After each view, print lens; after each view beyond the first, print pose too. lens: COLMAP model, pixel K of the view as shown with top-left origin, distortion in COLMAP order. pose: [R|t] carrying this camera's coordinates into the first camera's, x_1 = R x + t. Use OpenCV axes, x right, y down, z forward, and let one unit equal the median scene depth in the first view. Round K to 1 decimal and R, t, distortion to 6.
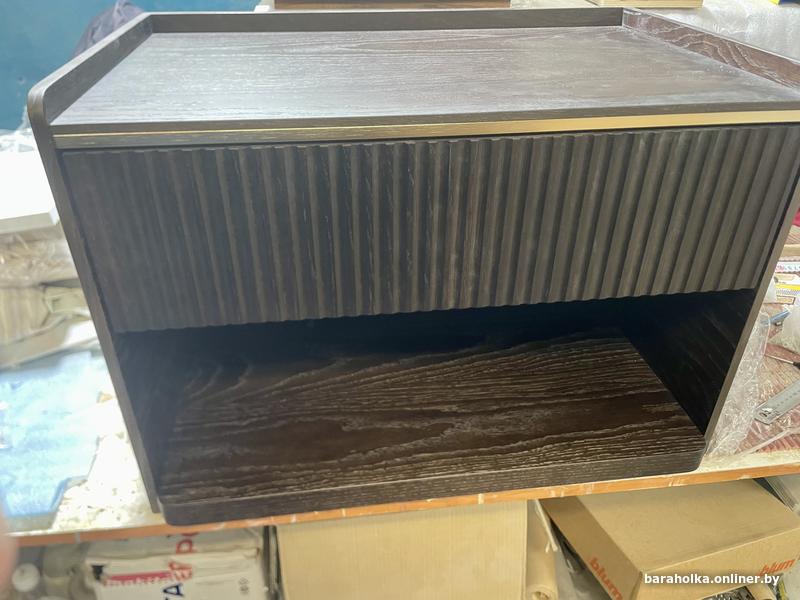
lens RADIAL K [[611.2, 0, 398.4], [0, 611.2, 305.6], [0, 0, 1]] dist [0.043434, -0.072987]
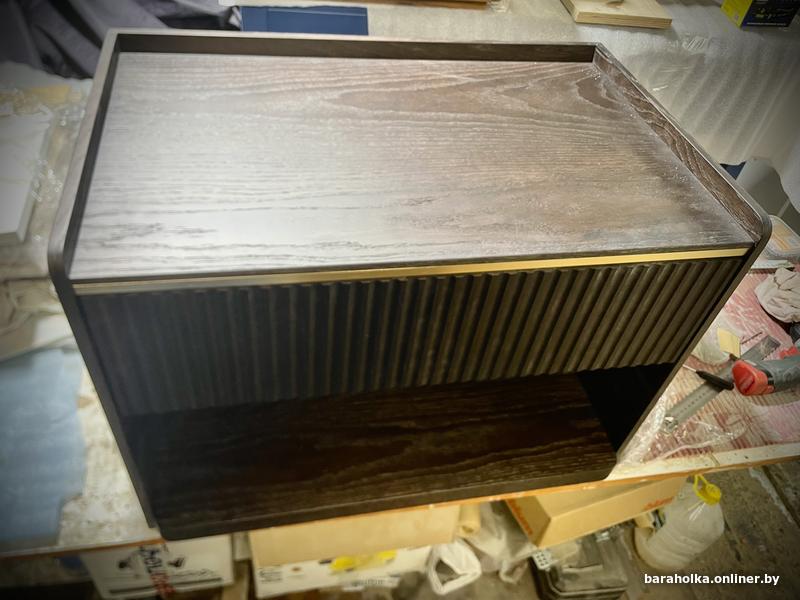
lens RADIAL K [[611.2, 0, 400.5], [0, 611.2, 304.9], [0, 0, 1]] dist [0.043434, -0.072987]
pose [[0.992029, 0.027657, 0.122938, -0.084820], [-0.054396, 0.974024, 0.219815, -0.327682], [-0.113665, -0.224750, 0.967764, -0.059331]]
